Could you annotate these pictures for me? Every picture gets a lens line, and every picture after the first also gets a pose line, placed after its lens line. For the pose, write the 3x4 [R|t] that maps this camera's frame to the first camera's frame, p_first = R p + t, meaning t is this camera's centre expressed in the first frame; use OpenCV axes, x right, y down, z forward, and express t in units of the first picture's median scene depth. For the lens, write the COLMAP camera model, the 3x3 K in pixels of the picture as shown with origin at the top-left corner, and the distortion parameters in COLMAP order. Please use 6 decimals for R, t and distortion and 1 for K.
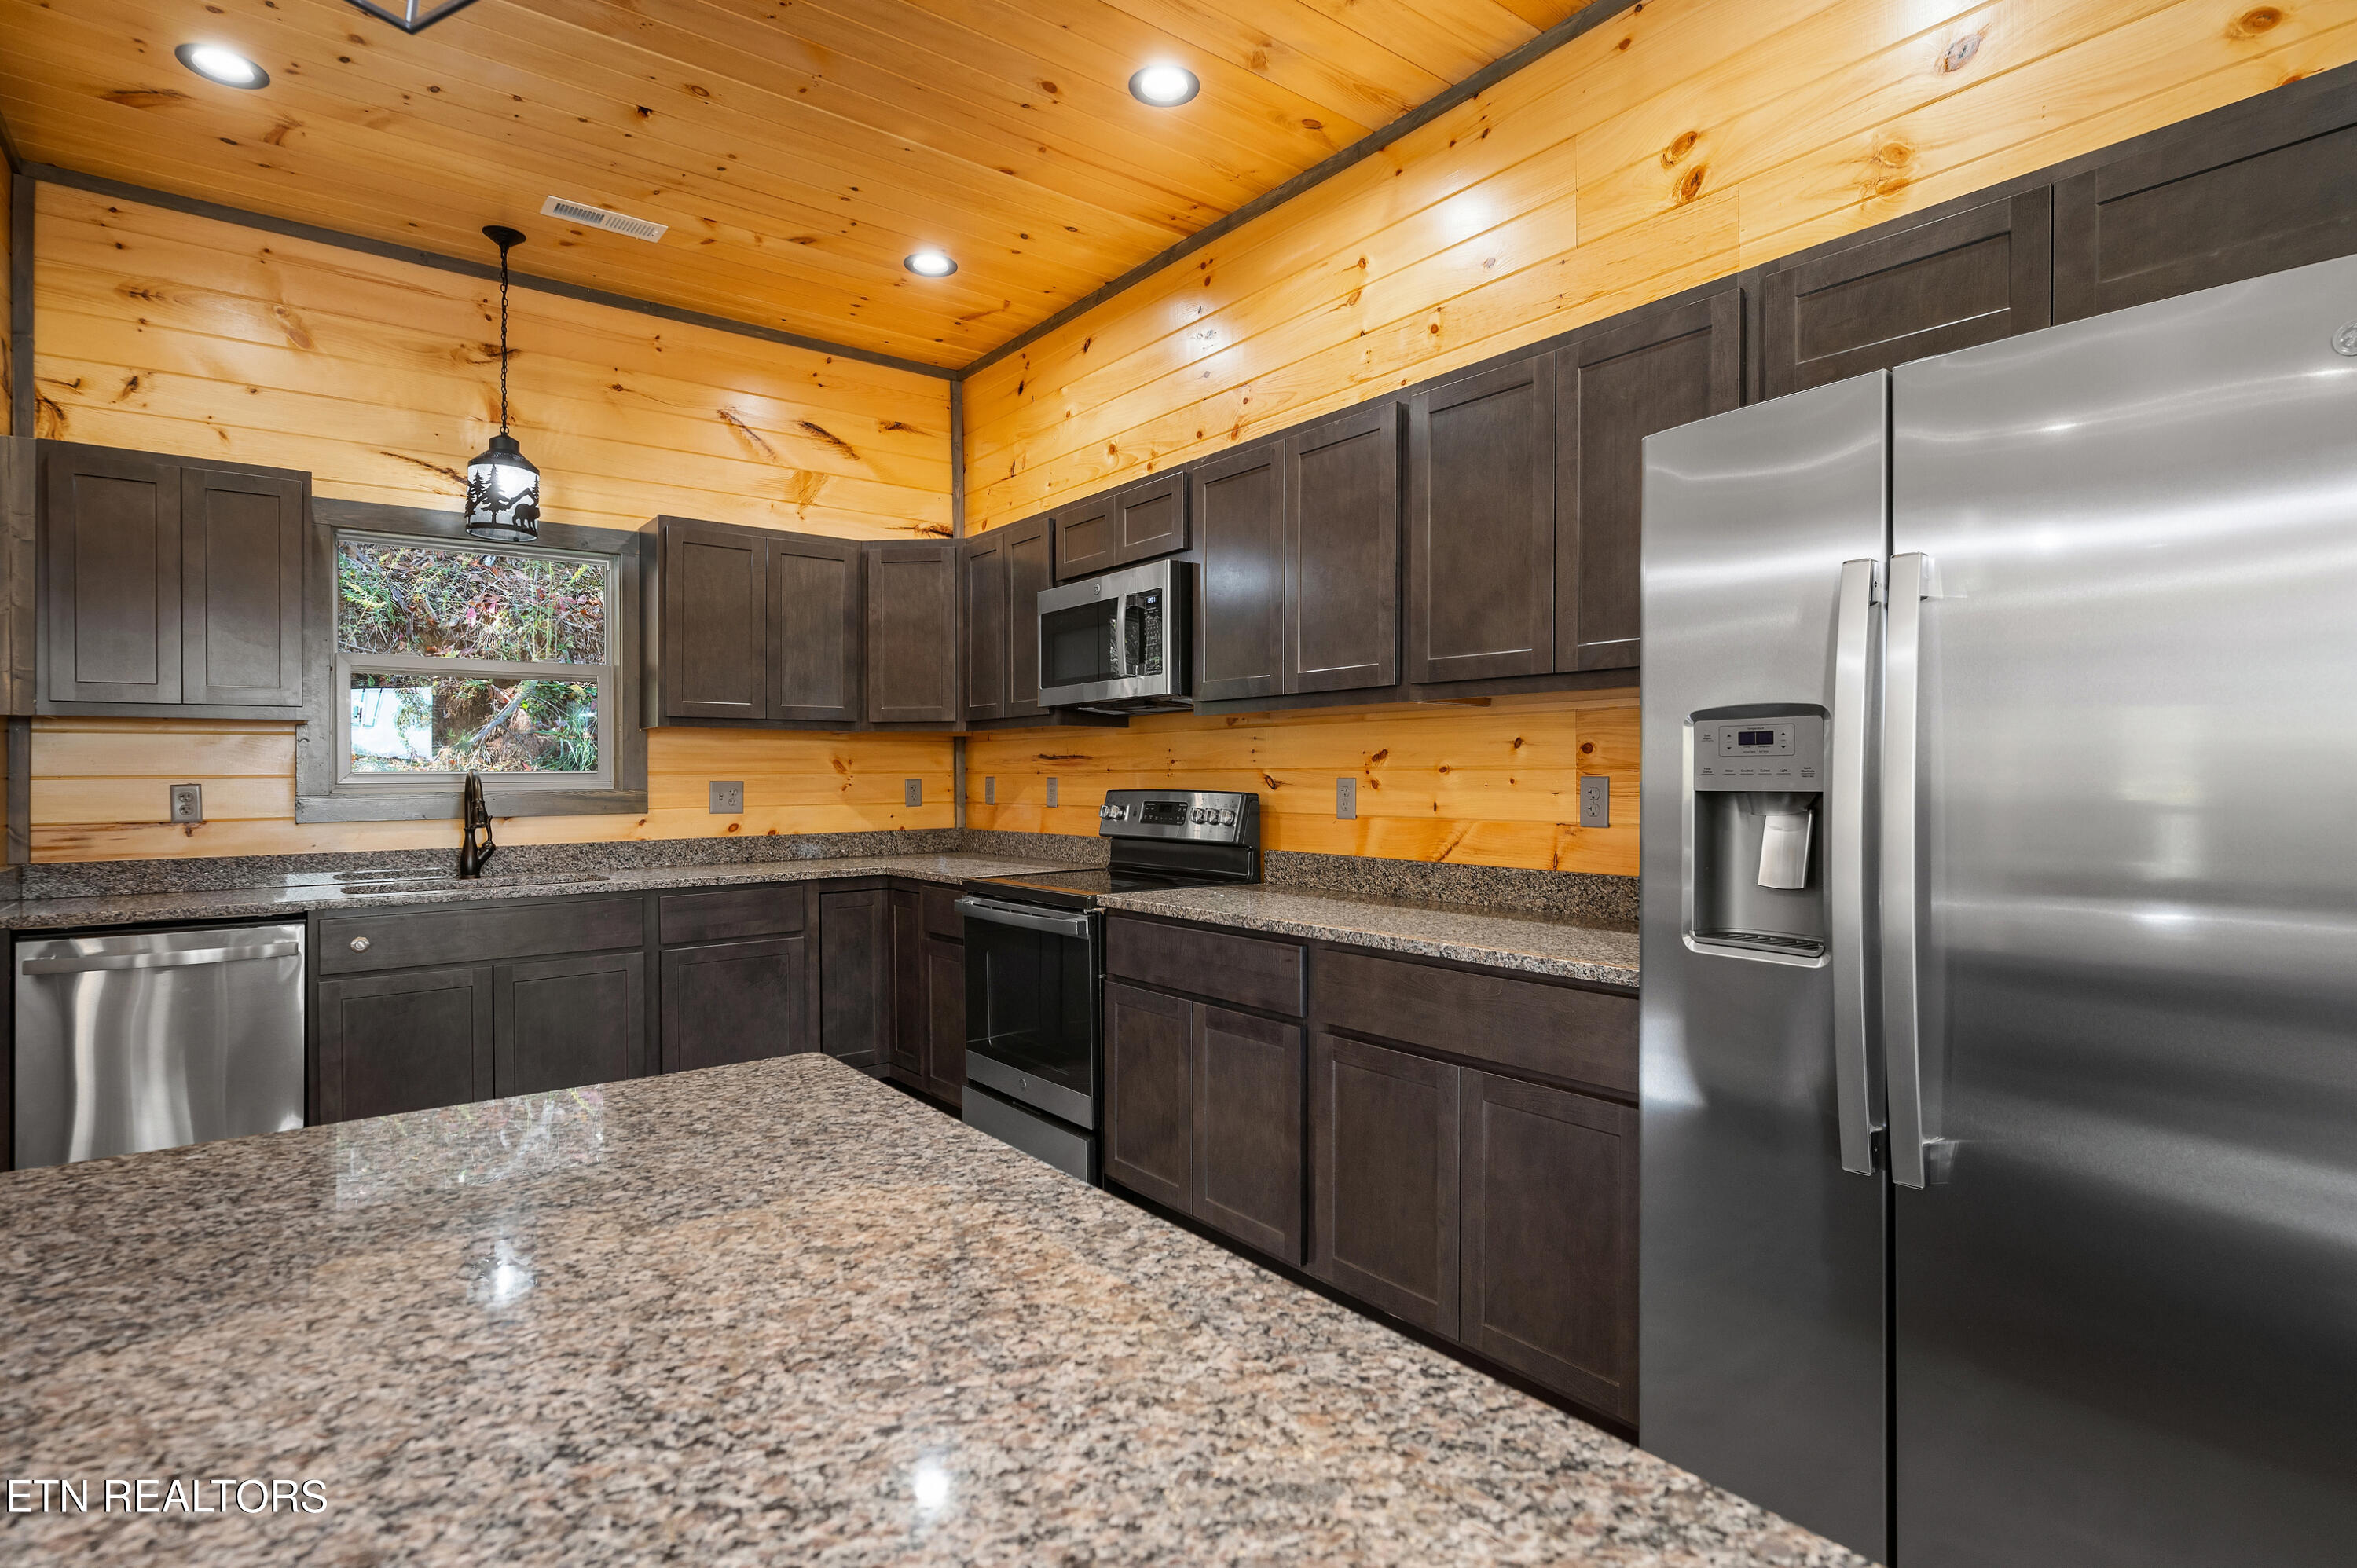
lens RADIAL K [[1180.1, 0, 1182.2], [0, 1180.1, 766.8], [0, 0, 1]] dist [0.000395, 0.000066]
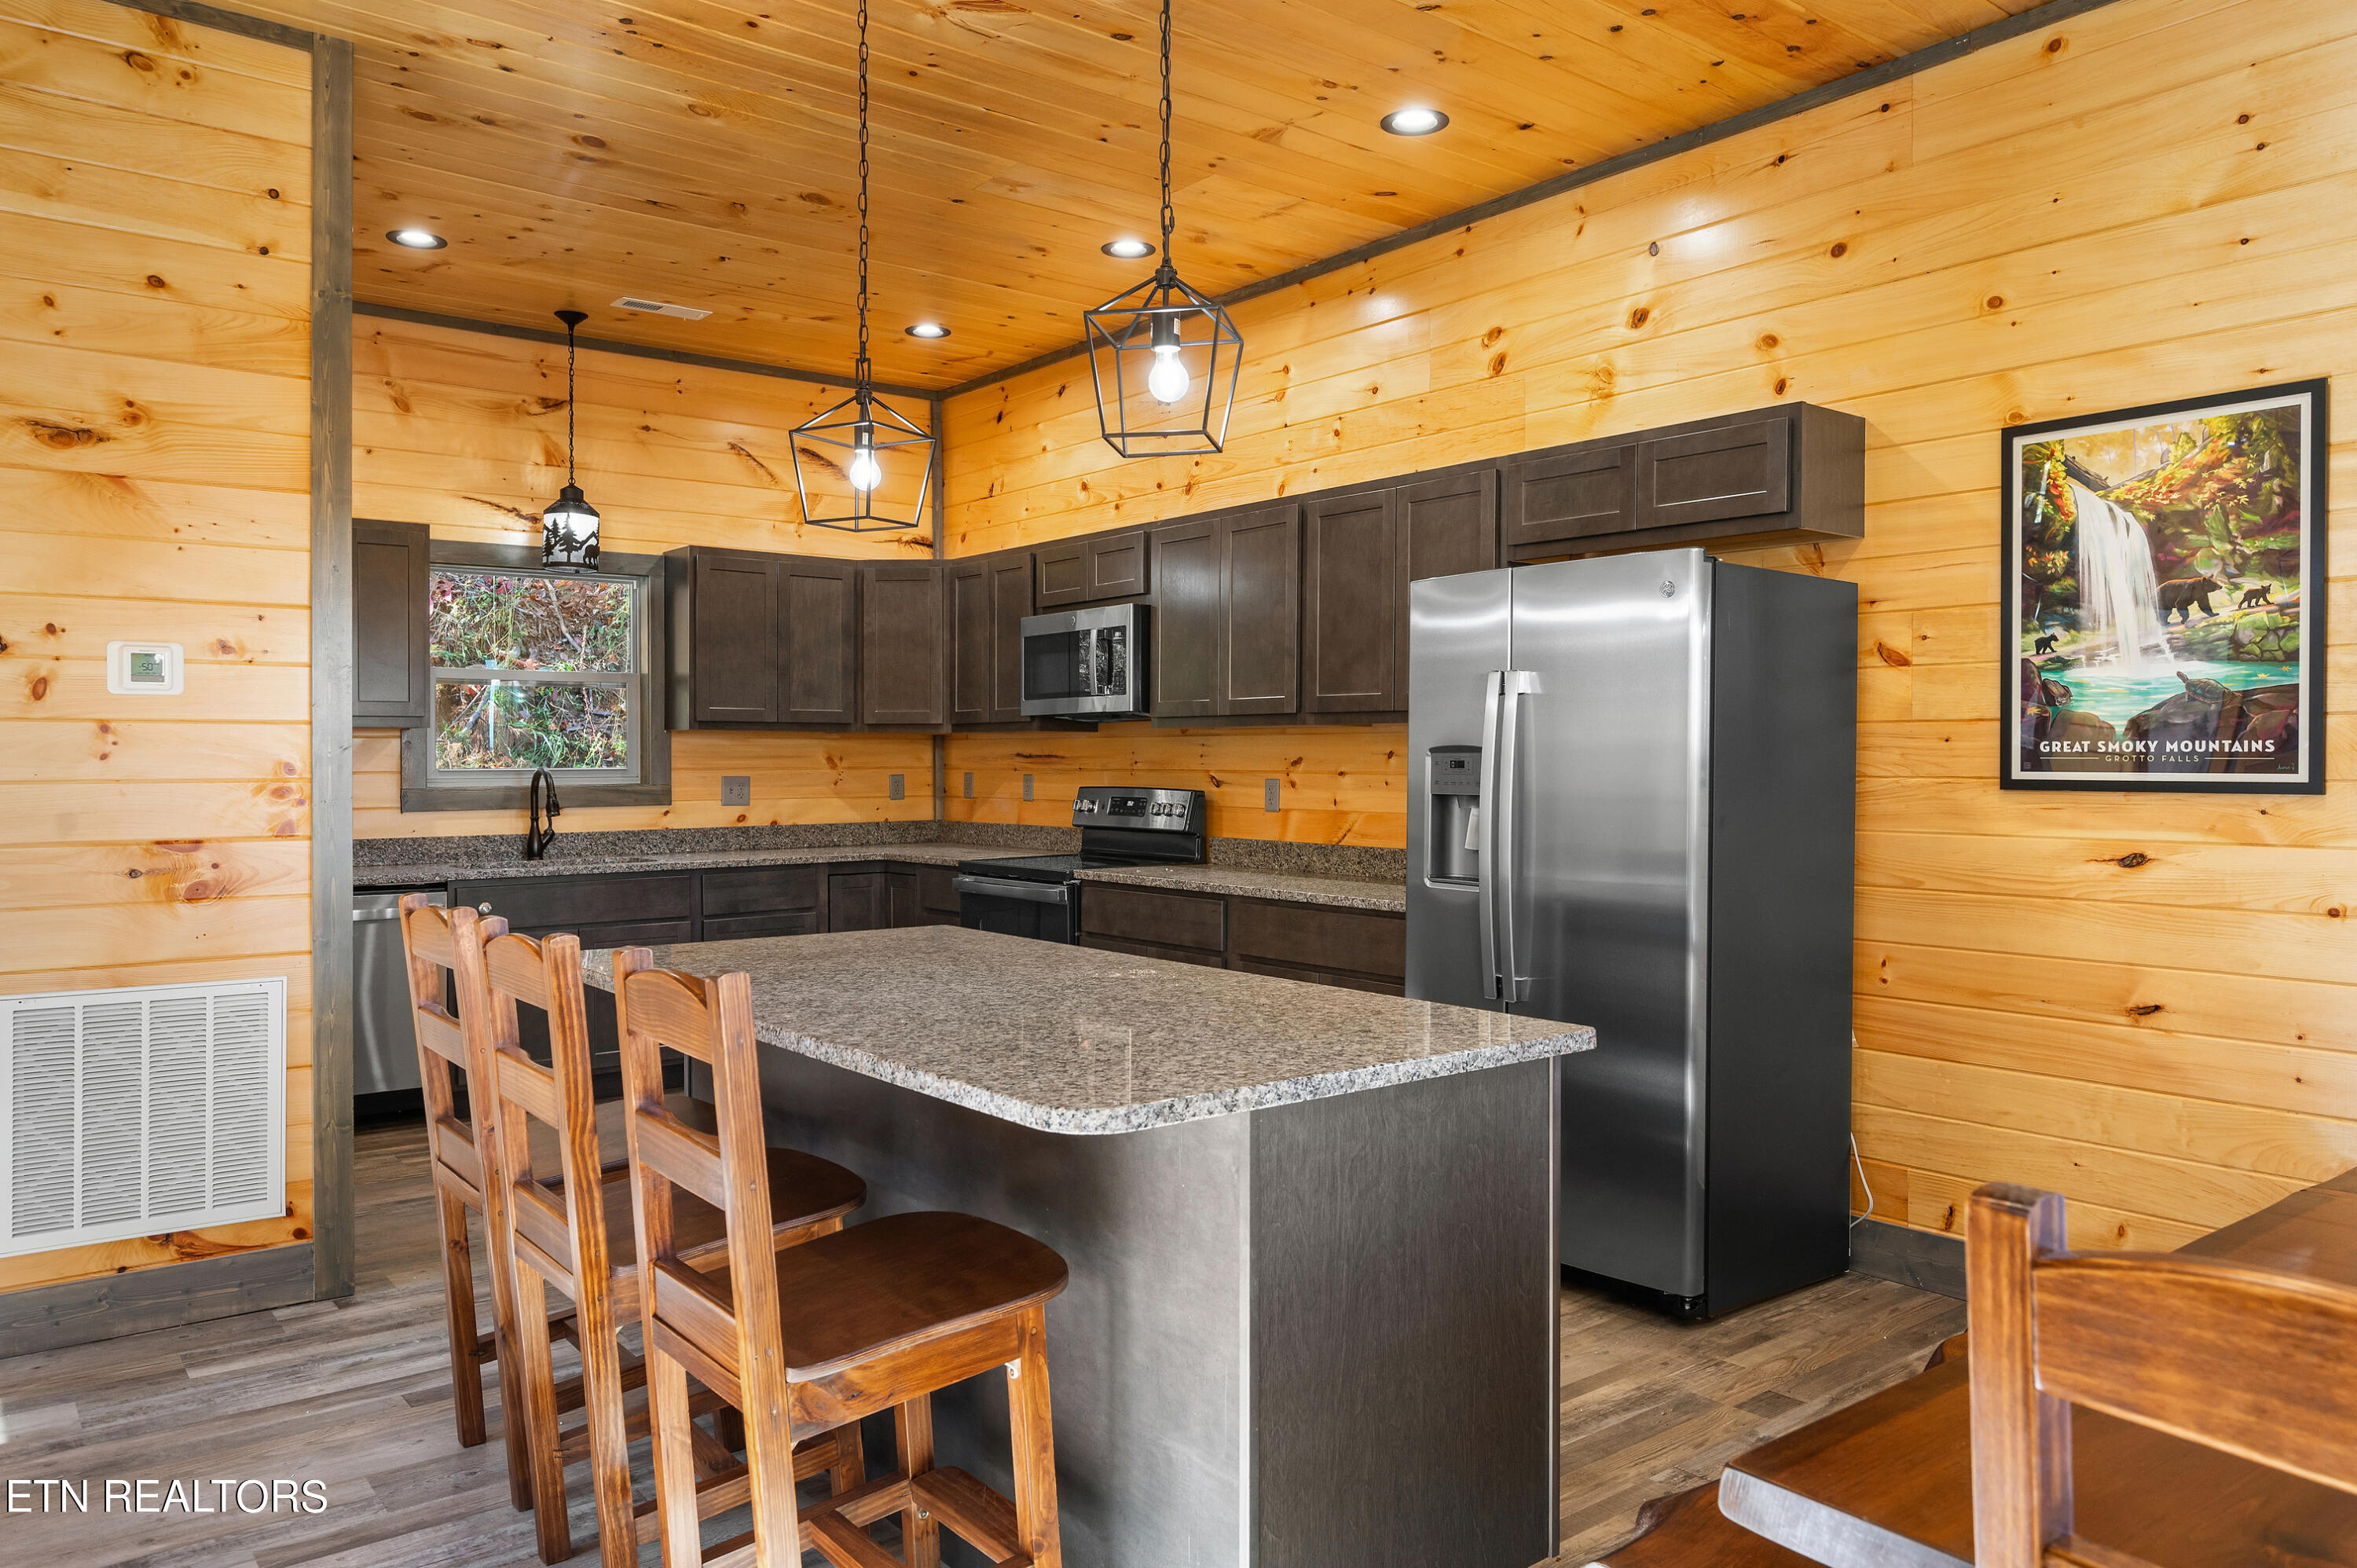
lens RADIAL K [[1612.6, 0, 1174.2], [0, 1612.6, 768.2], [0, 0, 1]] dist [-0.003864, 0.001578]
pose [[0.999972, 0.003883, 0.006451, 0.020599], [-0.003973, 0.999893, 0.014057, -0.022395], [-0.006396, -0.014082, 0.999880, -0.625576]]
